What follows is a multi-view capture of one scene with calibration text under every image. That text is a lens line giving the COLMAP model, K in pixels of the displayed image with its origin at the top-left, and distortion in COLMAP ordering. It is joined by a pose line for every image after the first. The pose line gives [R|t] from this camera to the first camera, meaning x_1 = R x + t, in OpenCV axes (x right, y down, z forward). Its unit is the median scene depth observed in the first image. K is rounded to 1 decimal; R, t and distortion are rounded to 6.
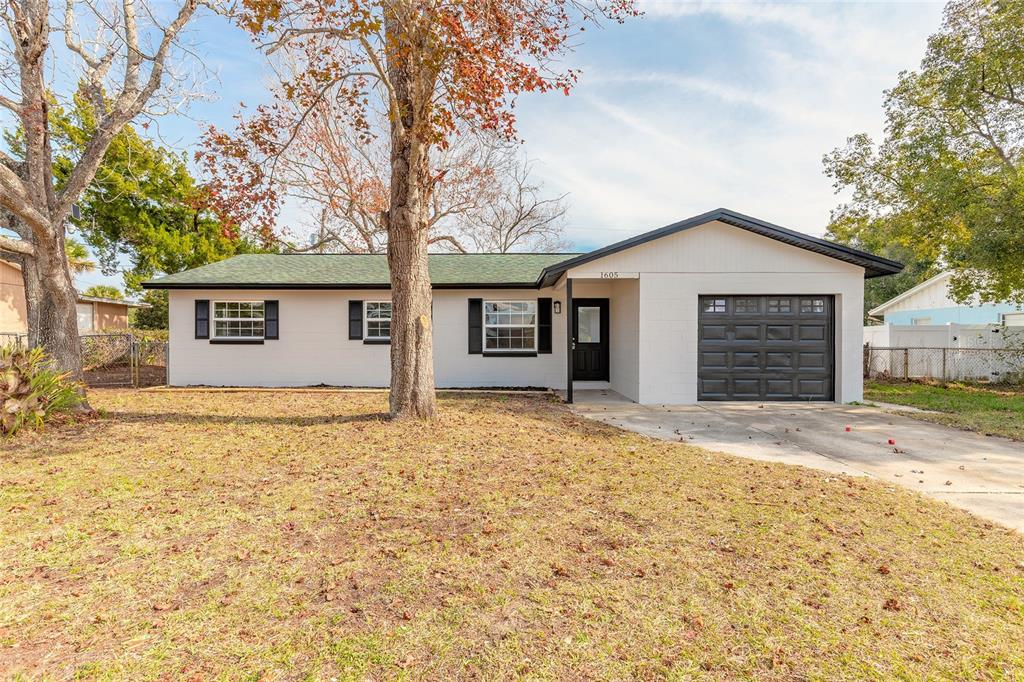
lens RADIAL K [[460.2, 0, 512.0], [0, 460.2, 342.0], [0, 0, 1]] dist [0.006139, -0.001293]
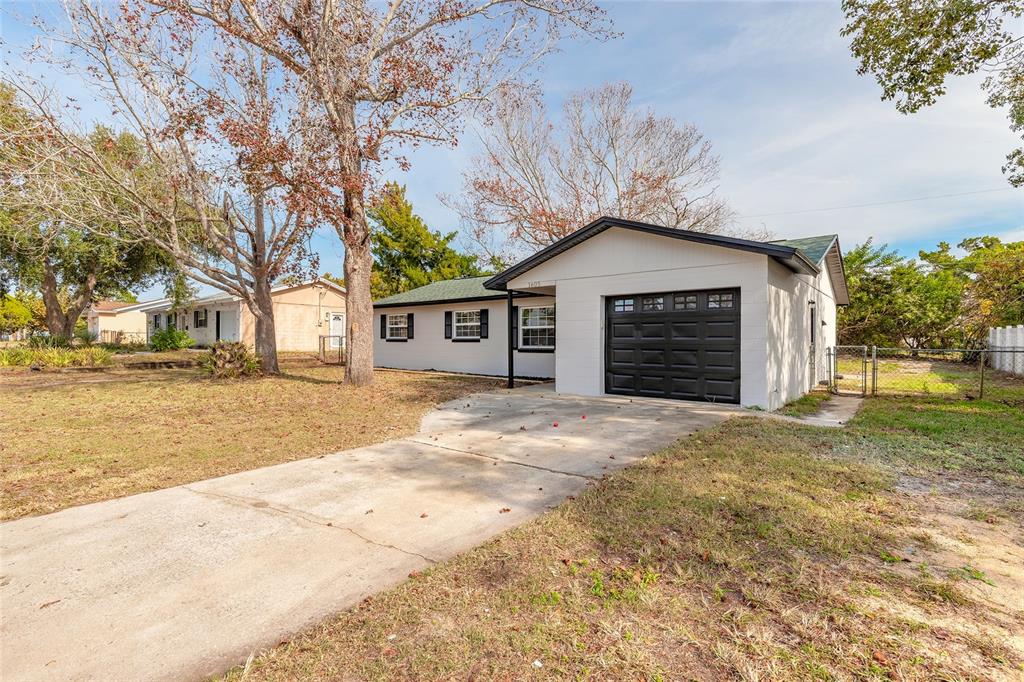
lens RADIAL K [[460.2, 0, 508.4], [0, 460.2, 341.3], [0, 0, 1]] dist [0.006139, -0.001293]
pose [[0.777968, -0.000232, -0.628304, 0.722990], [0.000952, 0.999999, 0.000809, 0.002172], [0.628303, -0.001227, 0.777968, 0.006584]]
